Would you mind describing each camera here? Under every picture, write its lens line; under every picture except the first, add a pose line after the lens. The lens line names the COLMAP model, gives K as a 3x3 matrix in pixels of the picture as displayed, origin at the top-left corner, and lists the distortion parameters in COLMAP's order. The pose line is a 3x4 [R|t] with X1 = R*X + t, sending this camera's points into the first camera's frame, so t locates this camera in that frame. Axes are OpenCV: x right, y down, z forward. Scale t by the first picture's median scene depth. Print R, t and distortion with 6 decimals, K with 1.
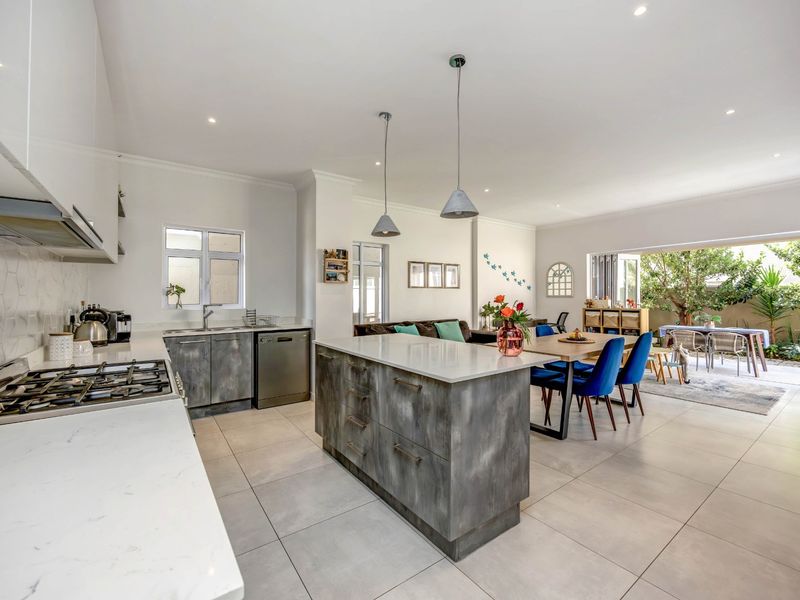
lens RADIAL K [[353.2, 0, 398.4], [0, 353.2, 291.2], [0, 0, 1]] dist [-0.001045, -0.000231]
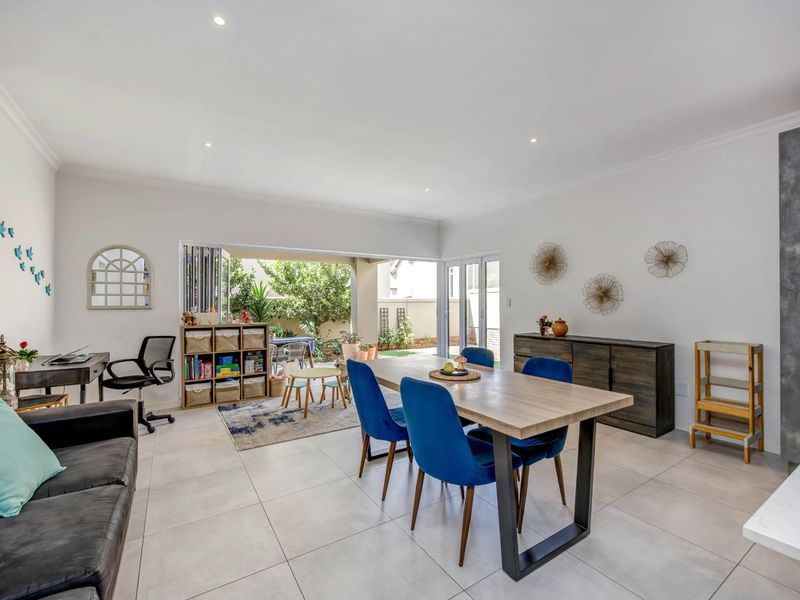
lens RADIAL K [[360.3, 0, 399.2], [0, 360.3, 306.2], [0, 0, 1]] dist [-0.000541, -0.000063]
pose [[0.049256, 0.002075, 0.998784, -0.084500], [-0.010018, 0.999949, -0.001584, 0.009081], [-0.998736, -0.009928, 0.049275, 0.570426]]
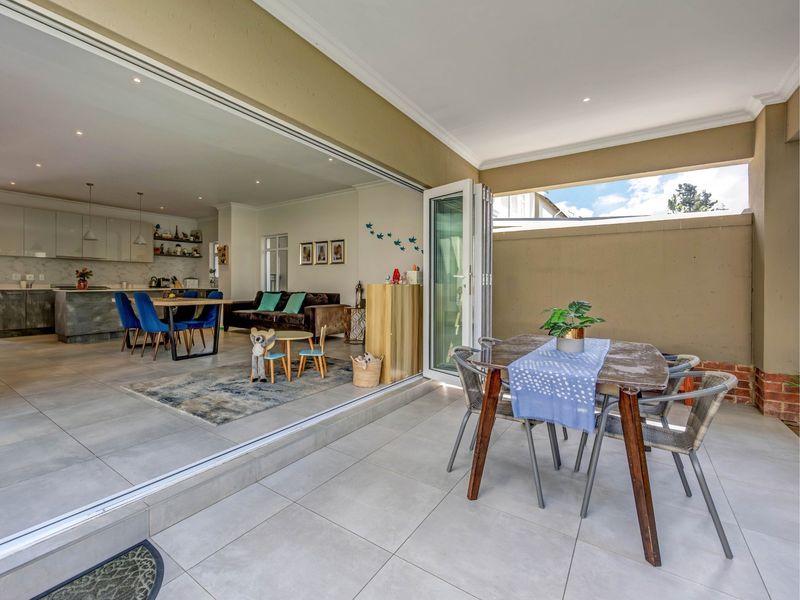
lens RADIAL K [[368.4, 0, 345.6], [0, 368.4, 283.9], [0, 0, 1]] dist [-0.001332, -0.000386]
pose [[0.281869, 0.007460, -0.959424, 1.114172], [0.008307, 0.999913, 0.010215, 0.037574], [0.959417, -0.010849, 0.281783, 0.669487]]
